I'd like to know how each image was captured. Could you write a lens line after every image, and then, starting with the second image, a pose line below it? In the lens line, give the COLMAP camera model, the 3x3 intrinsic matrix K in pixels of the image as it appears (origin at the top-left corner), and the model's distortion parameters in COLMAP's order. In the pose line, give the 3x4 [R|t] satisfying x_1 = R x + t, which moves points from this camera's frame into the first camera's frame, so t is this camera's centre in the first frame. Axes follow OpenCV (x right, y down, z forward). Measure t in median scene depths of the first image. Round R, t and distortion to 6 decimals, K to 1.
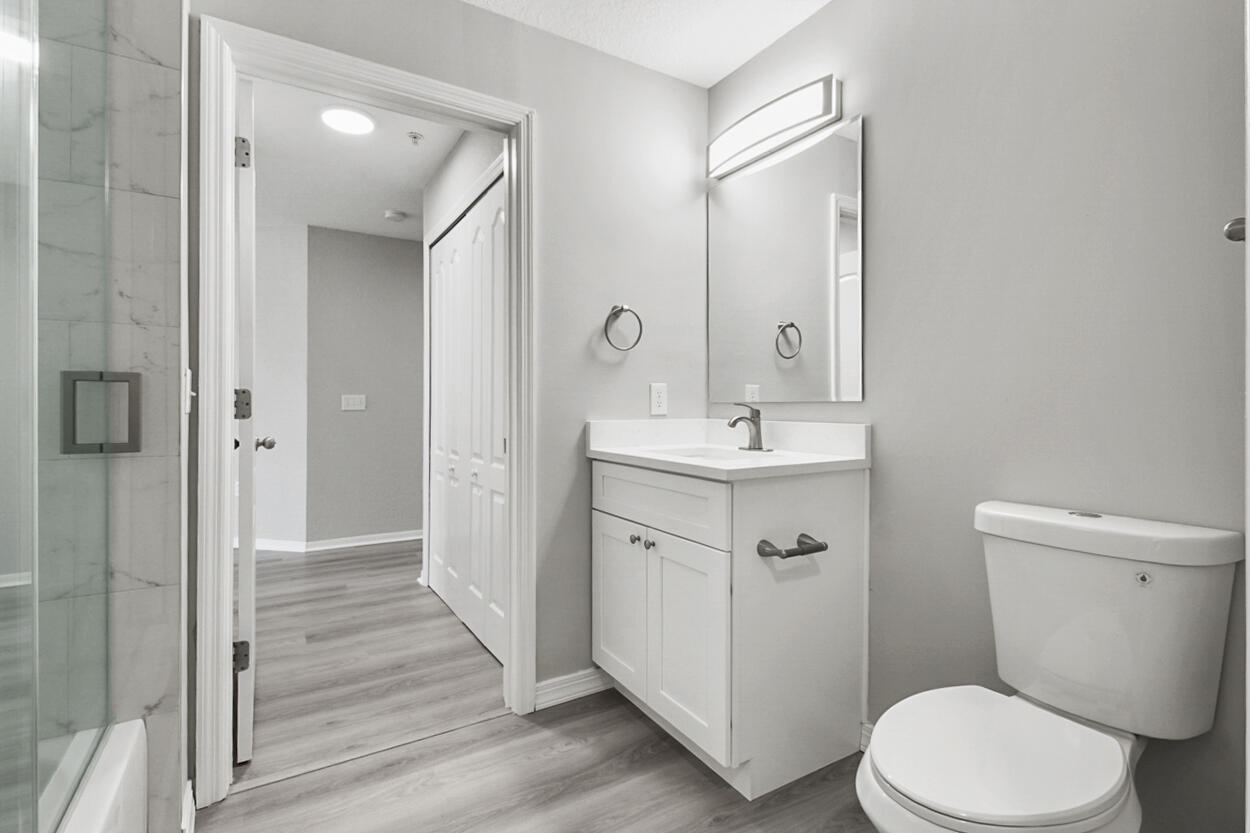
lens RADIAL K [[584.4, 0, 631.6], [0, 584.4, 410.0], [0, 0, 1]] dist [0.028377, -0.018326]
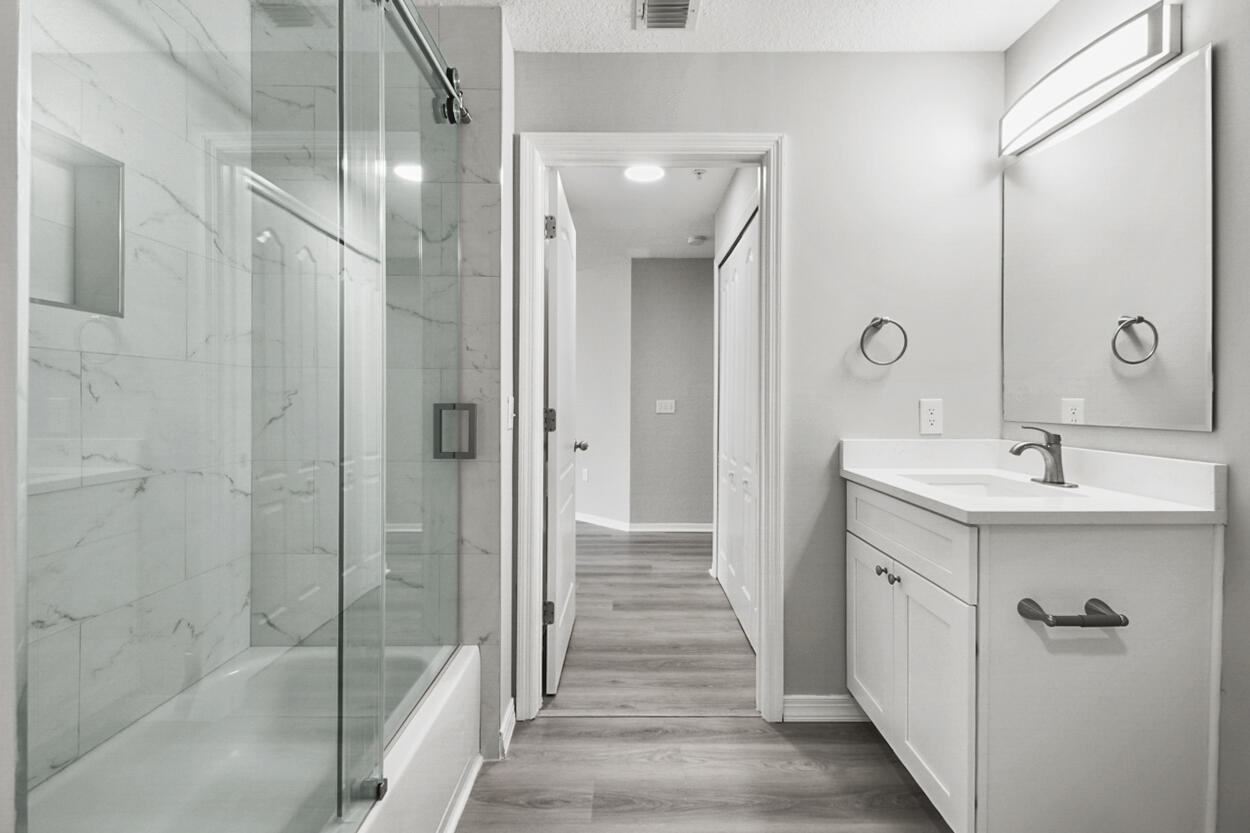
lens RADIAL K [[578.7, 0, 630.8], [0, 578.7, 408.3], [0, 0, 1]] dist [0.020581, -0.010400]
pose [[0.853517, 0.009376, -0.520980, 0.134823], [-0.006723, 0.999953, 0.006982, -0.039325], [0.521021, -0.002457, 0.853540, -0.000533]]
